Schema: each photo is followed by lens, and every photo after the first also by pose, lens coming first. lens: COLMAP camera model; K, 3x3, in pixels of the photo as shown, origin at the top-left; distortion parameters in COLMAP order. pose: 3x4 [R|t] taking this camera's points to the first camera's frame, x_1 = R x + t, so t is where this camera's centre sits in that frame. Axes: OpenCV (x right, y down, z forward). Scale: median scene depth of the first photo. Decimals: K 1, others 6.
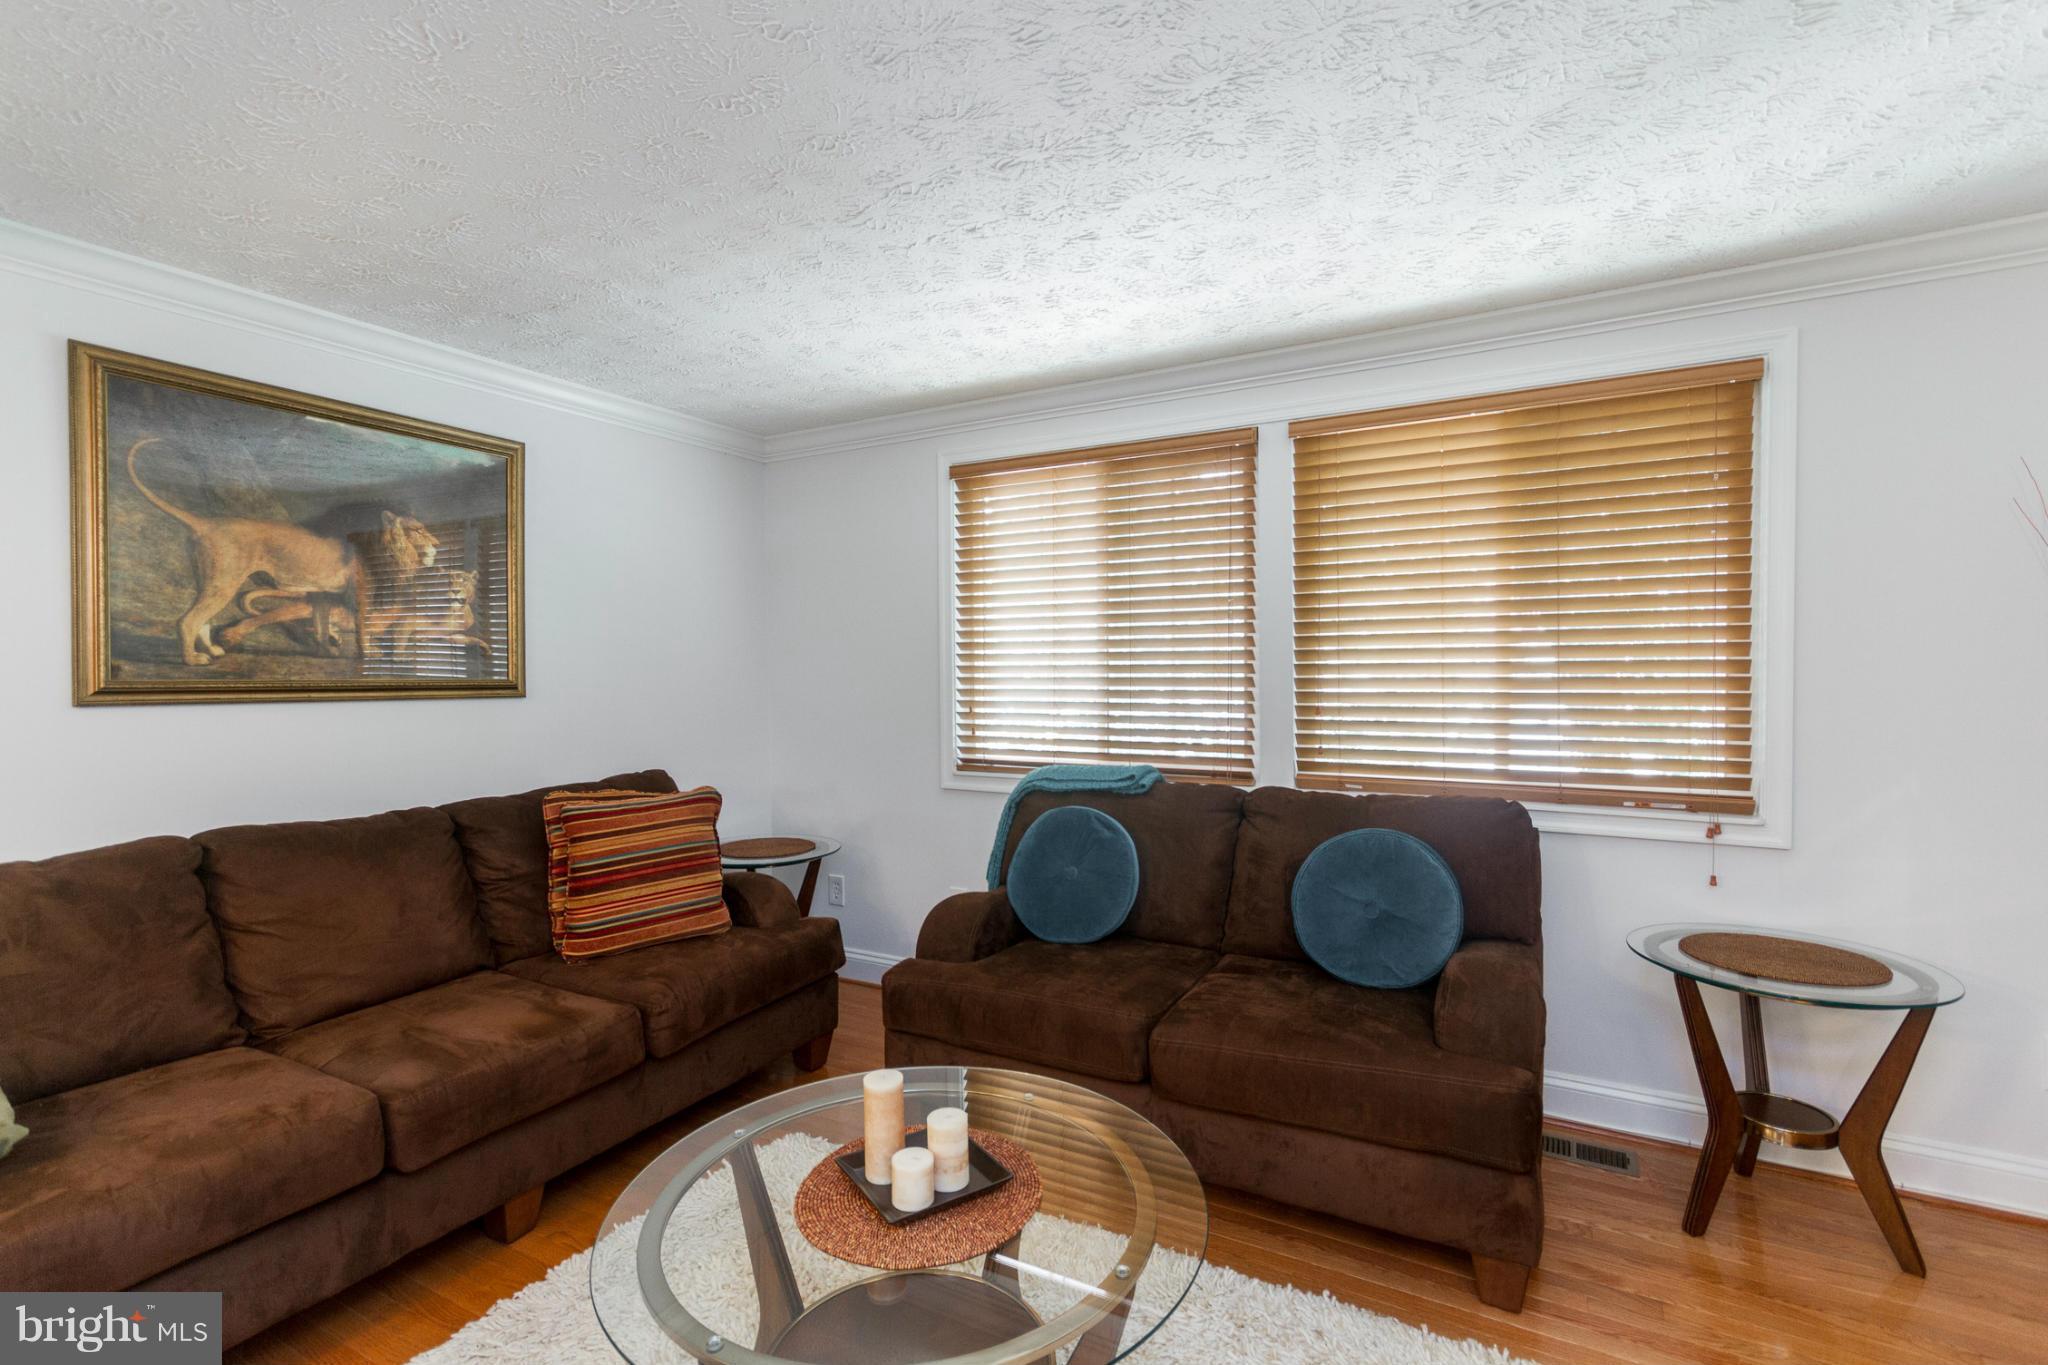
lens RADIAL K [[947.2, 0, 1030.4], [0, 947.2, 688.4], [0, 0, 1]] dist [-0.010388, -0.000028]
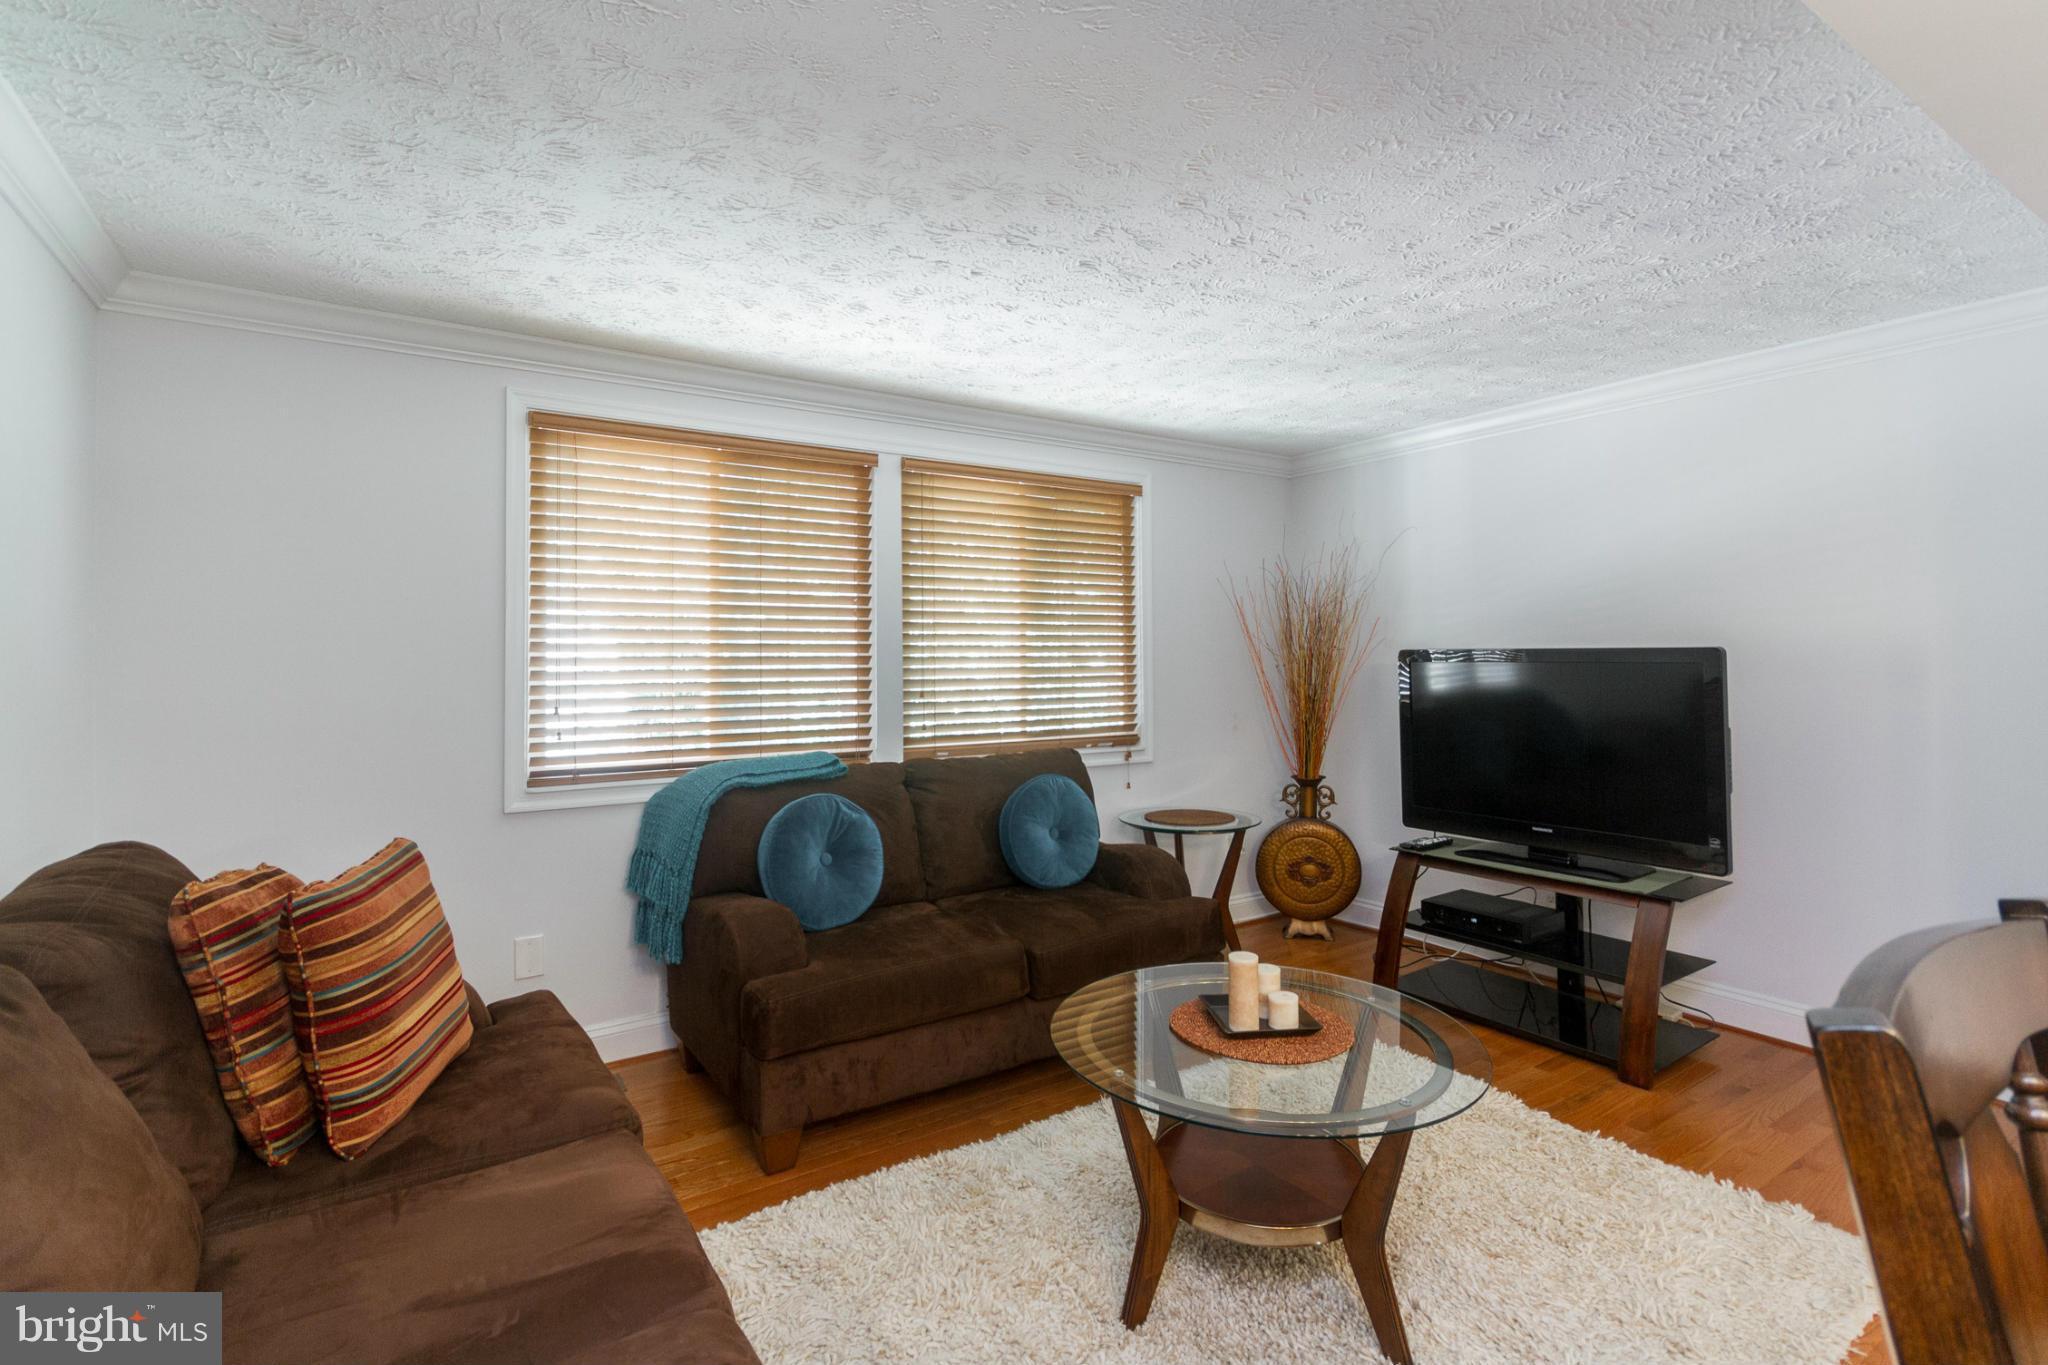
lens RADIAL K [[955.7, 0, 1021.1], [0, 955.7, 632.0], [0, 0, 1]] dist [0.000478, 0.000010]
pose [[0.461631, 0.027823, 0.886636, -0.780777], [0.022357, 0.998826, -0.042984, -0.000919], [-0.886790, 0.039665, 0.460467, 0.327214]]
